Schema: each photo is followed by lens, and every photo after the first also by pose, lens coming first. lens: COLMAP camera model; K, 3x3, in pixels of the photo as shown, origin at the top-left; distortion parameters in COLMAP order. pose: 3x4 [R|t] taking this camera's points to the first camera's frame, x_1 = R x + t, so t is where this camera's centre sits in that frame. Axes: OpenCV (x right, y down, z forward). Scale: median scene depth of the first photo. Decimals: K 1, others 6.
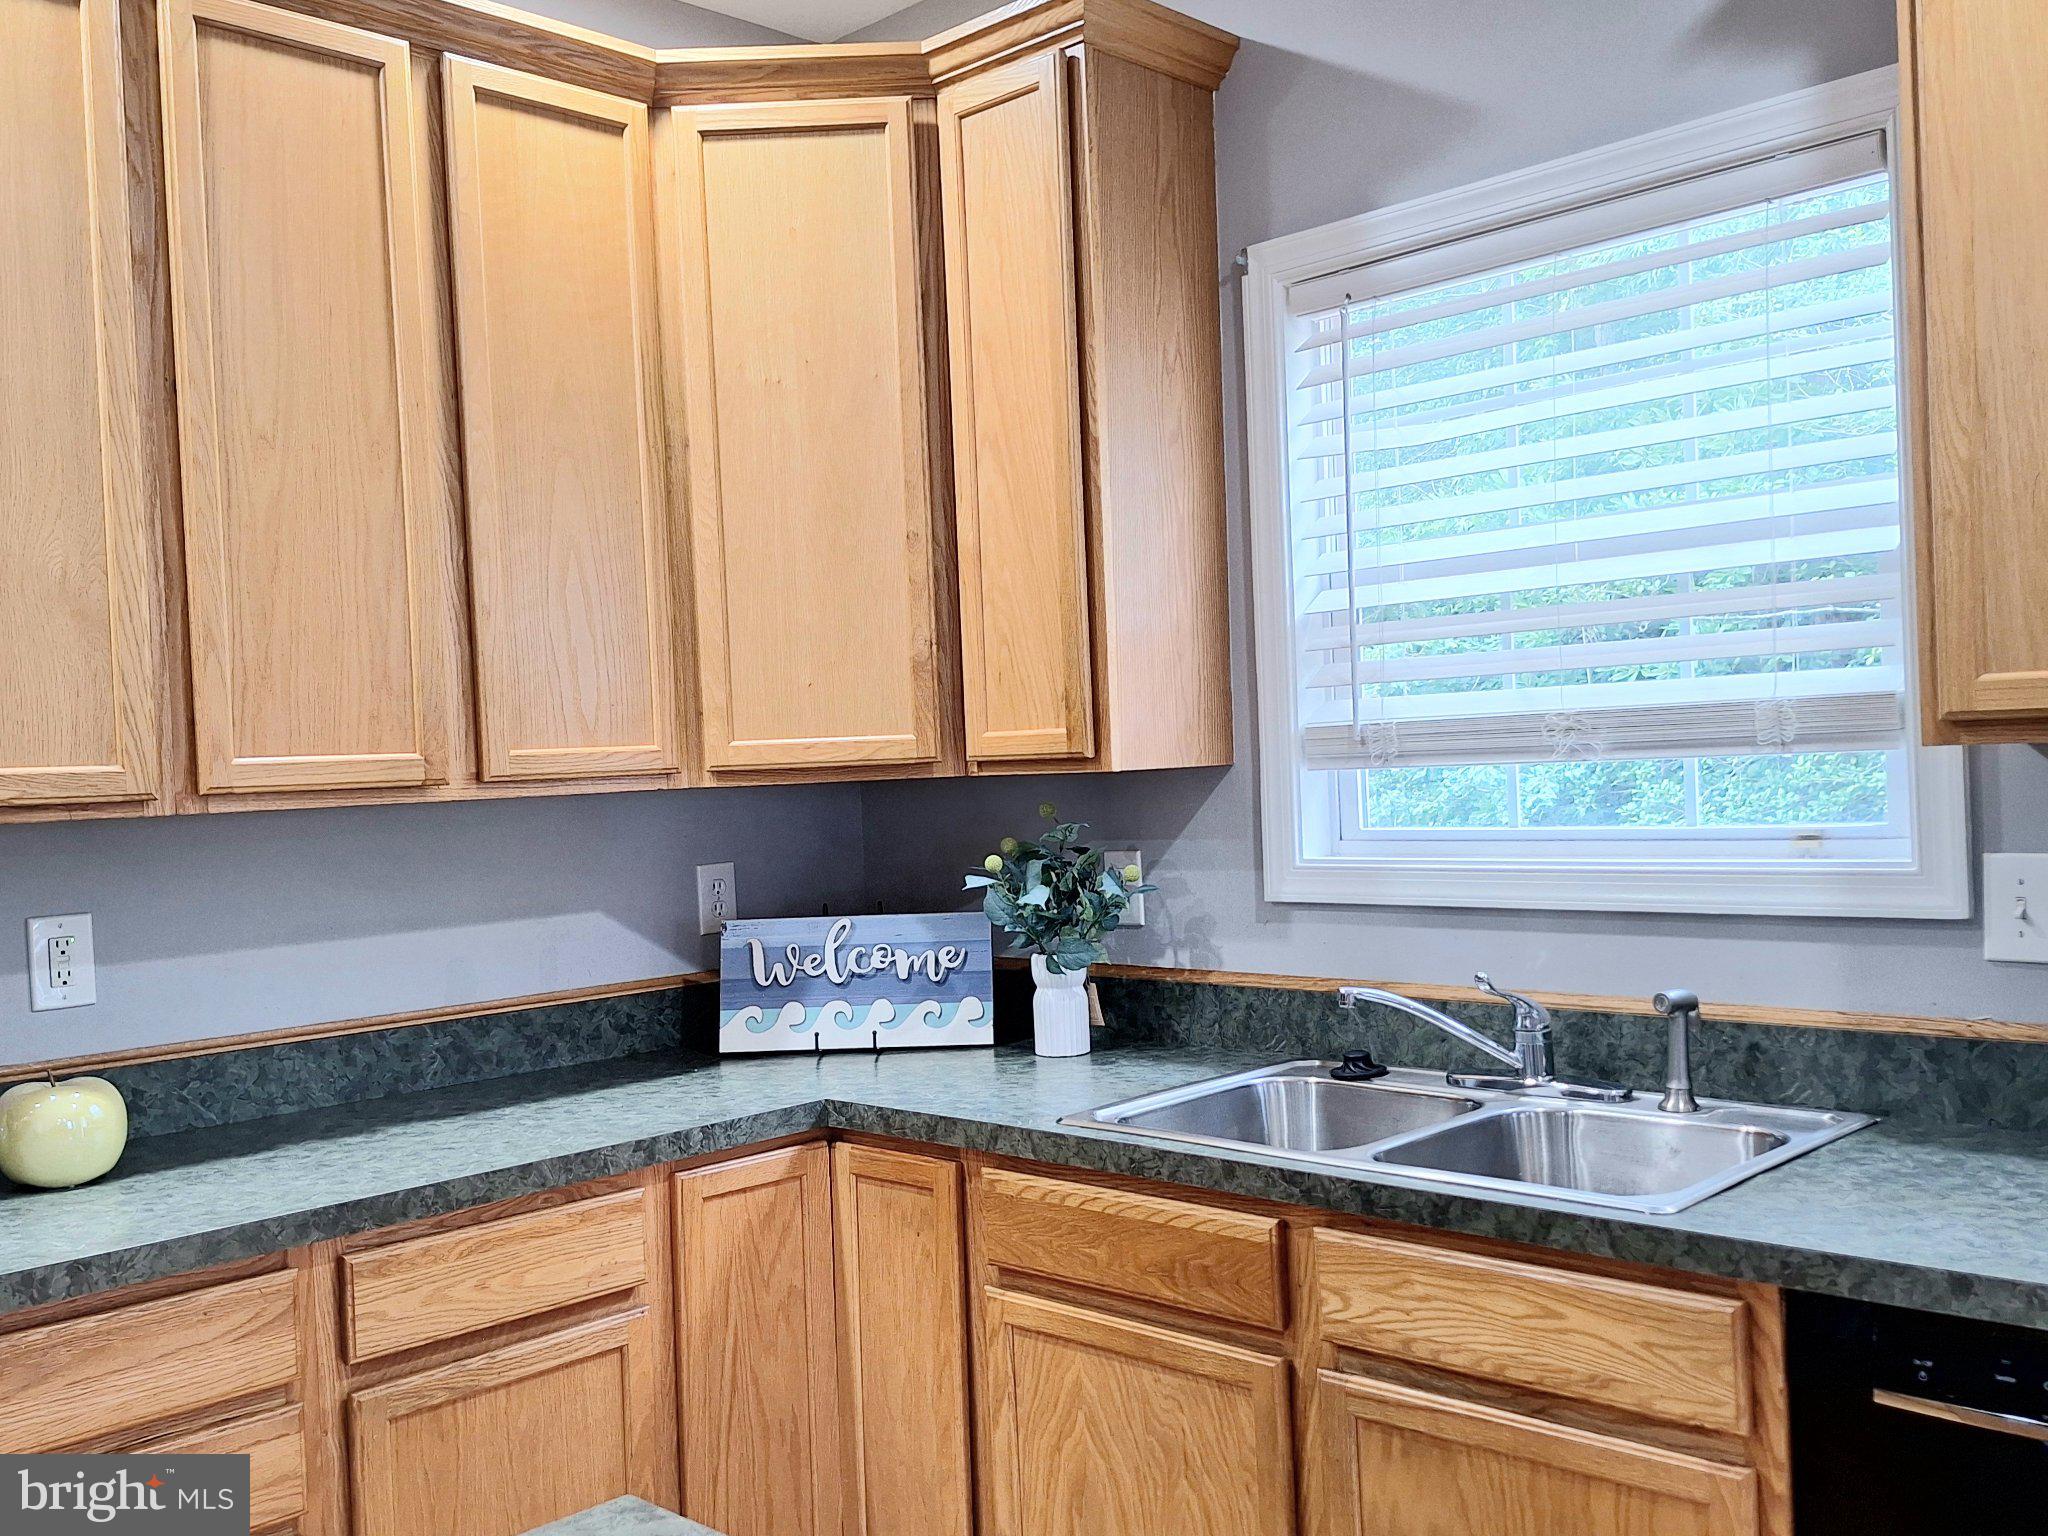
lens RADIAL K [[1850.8, 0, 1033.9], [0, 1850.8, 784.3], [0, 0, 1]] dist [0.168120, -0.285934]
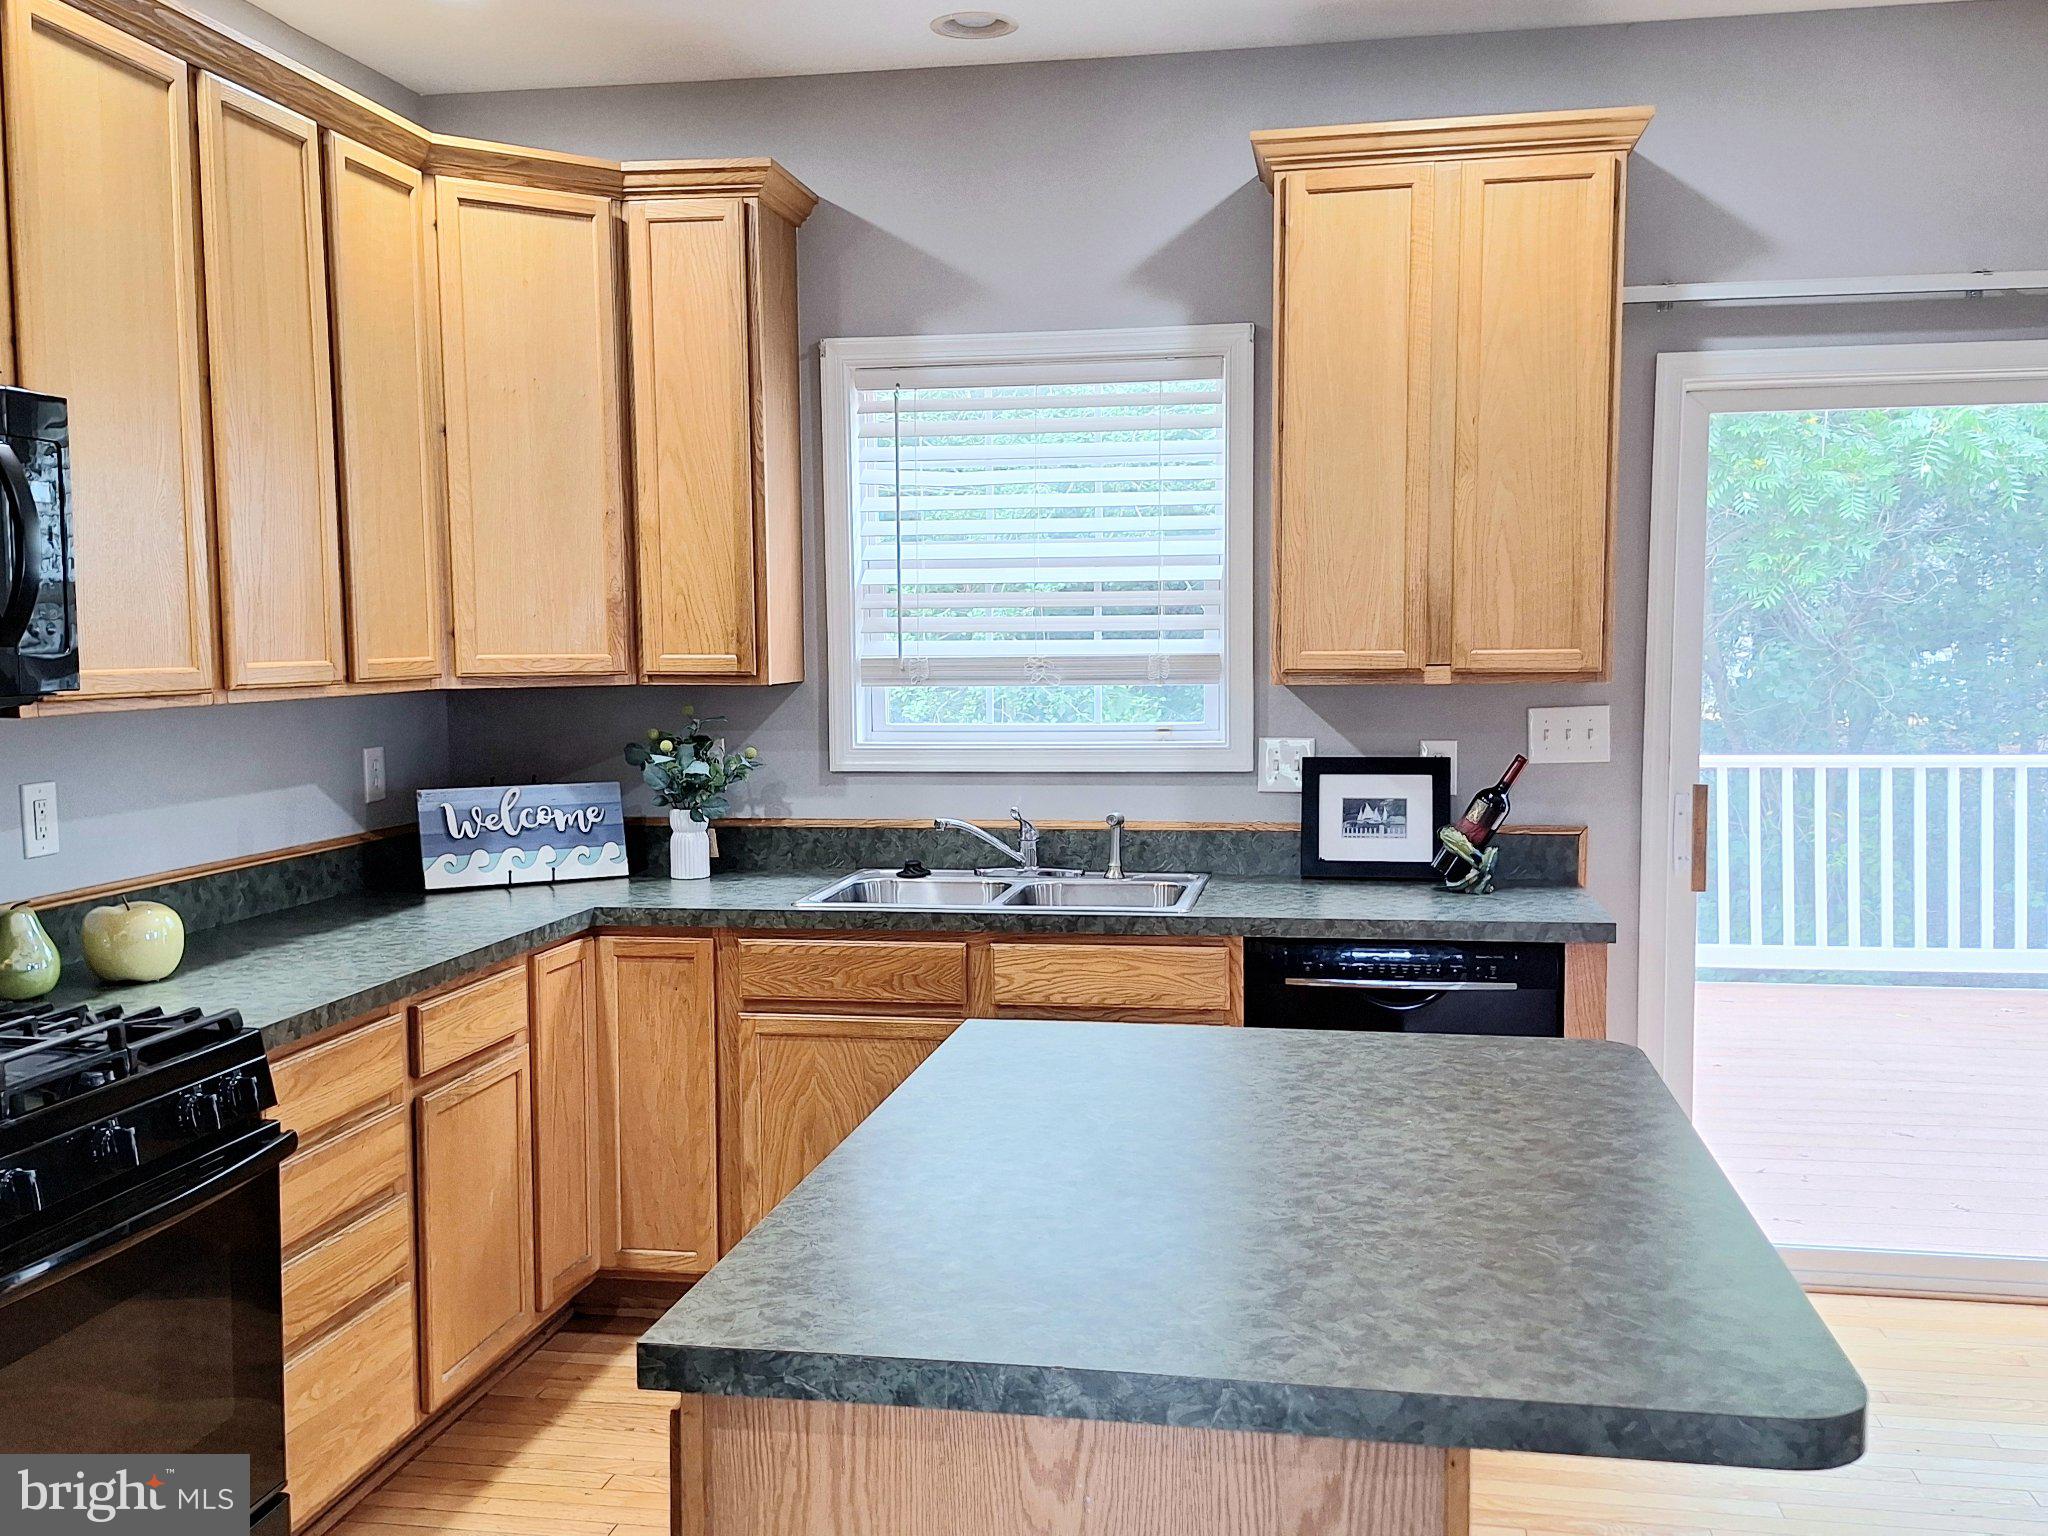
lens RADIAL K [[1850.8, 0, 1033.9], [0, 1850.8, 784.3], [0, 0, 1]] dist [0.168120, -0.285934]
pose [[0.829157, -0.010100, 0.558925, -0.615151], [-0.018918, 0.998757, 0.046113, 0.000159], [-0.558696, -0.048808, 0.827935, -0.374588]]
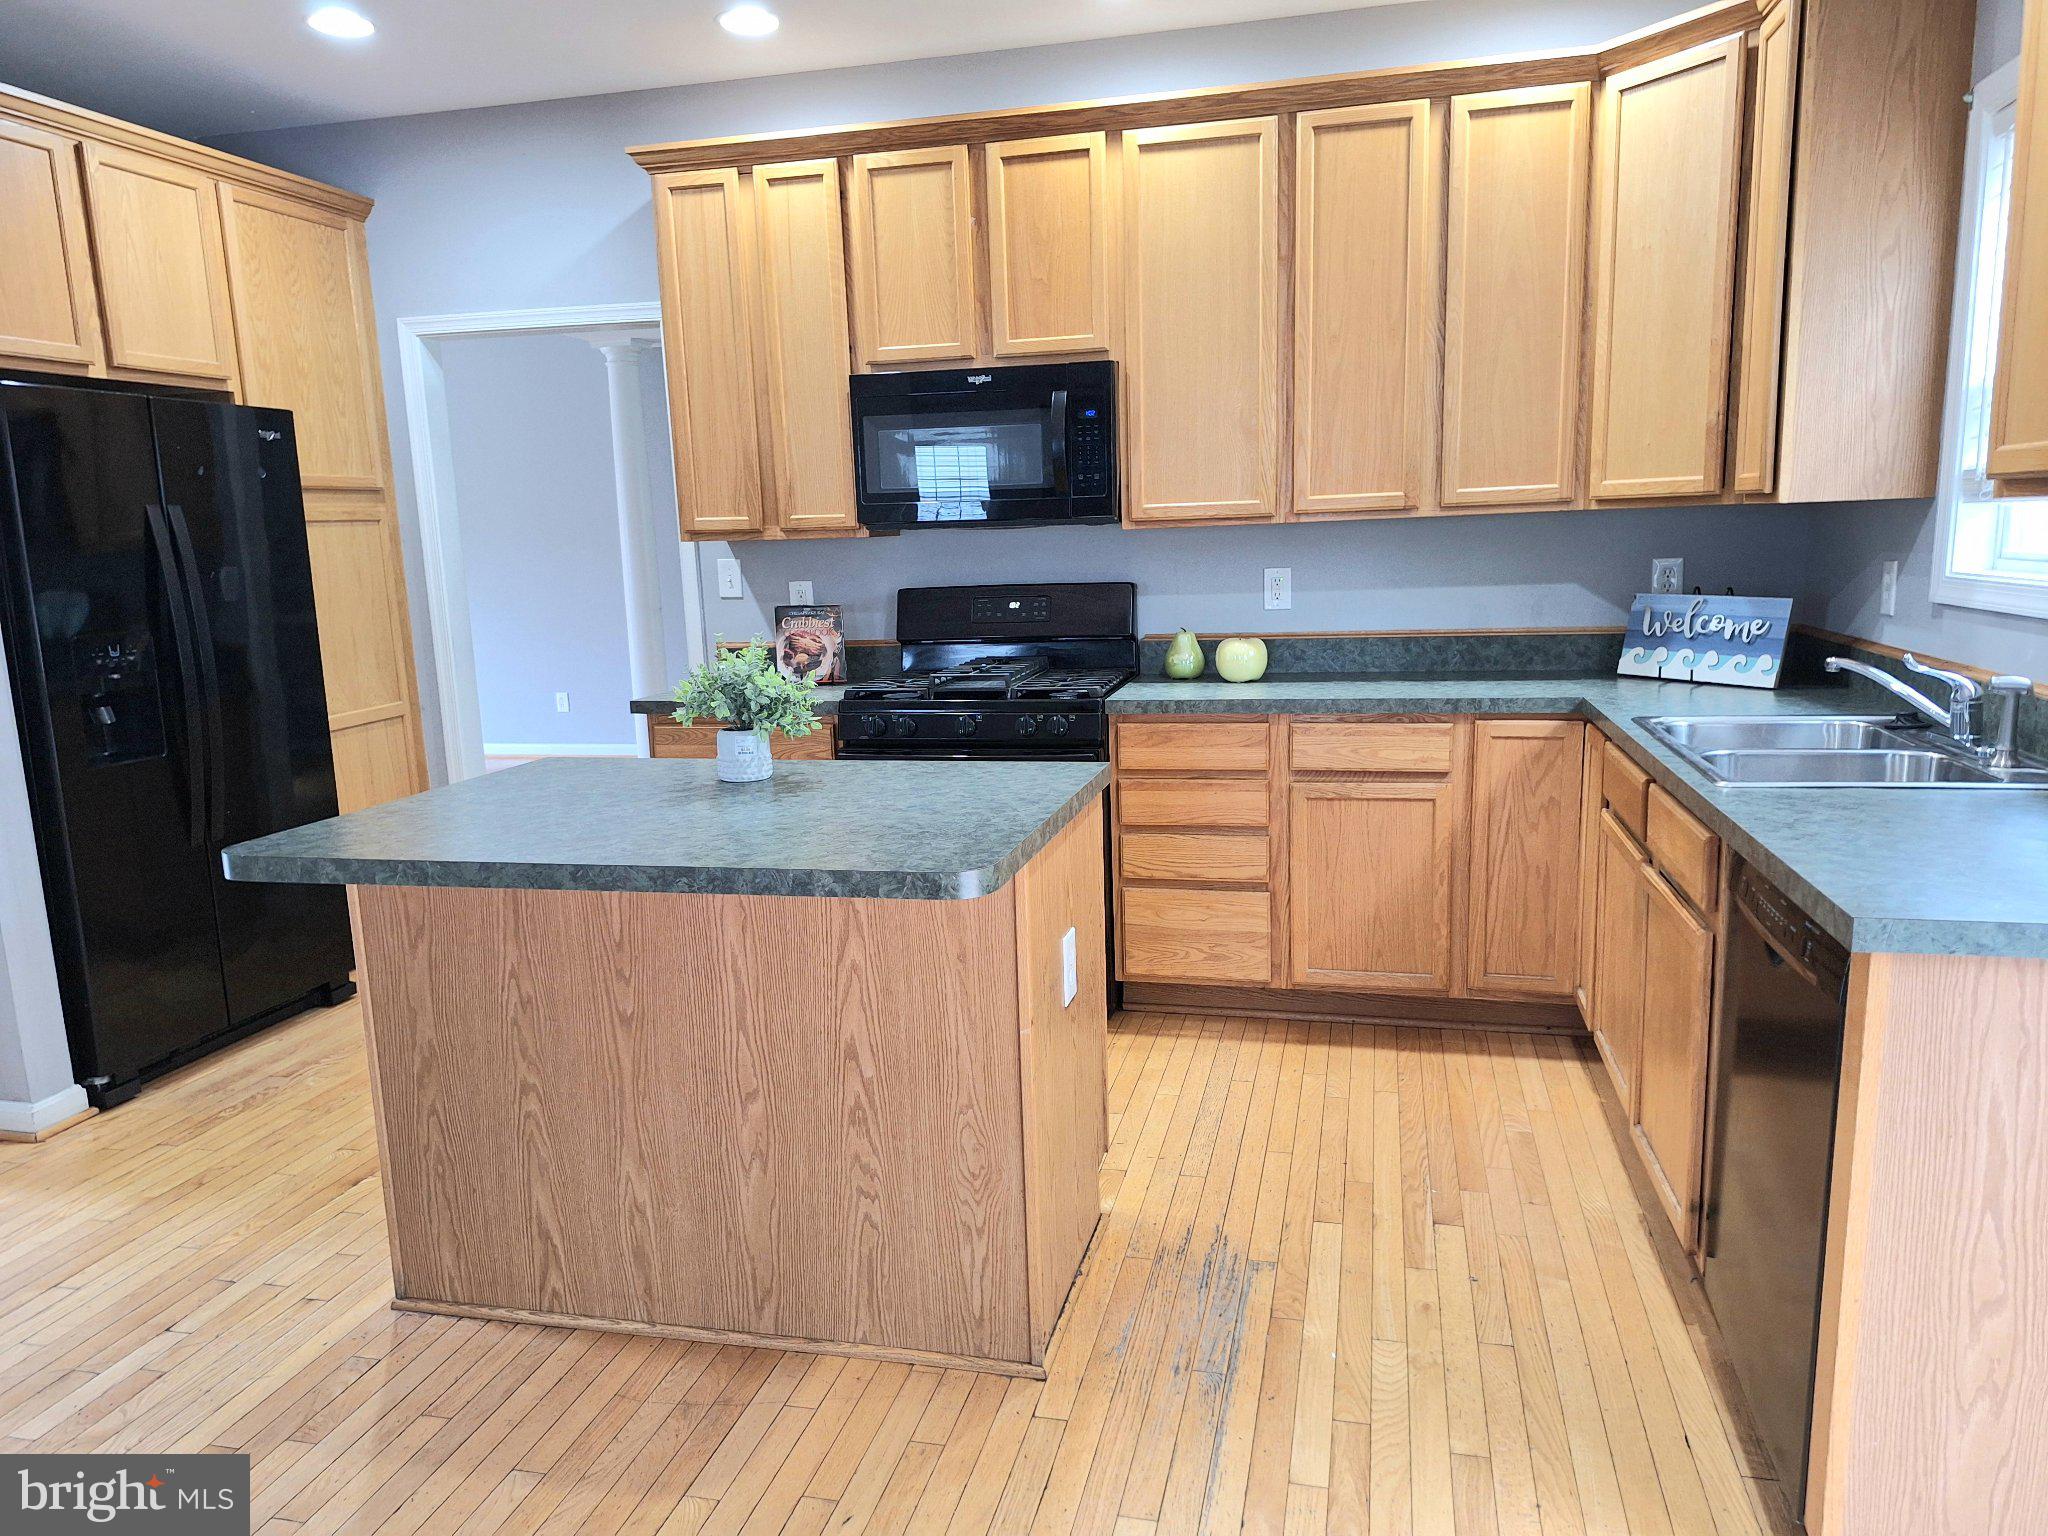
lens RADIAL K [[1419.4, 0, 1023.7], [0, 1419.4, 785.3], [0, 0, 1]] dist [0.105878, -0.156342]
pose [[0.505388, 0.177144, -0.844513, 0.731443], [-0.001082, 0.978830, 0.204671, -0.021194], [0.862892, -0.102524, 0.494881, -0.103544]]
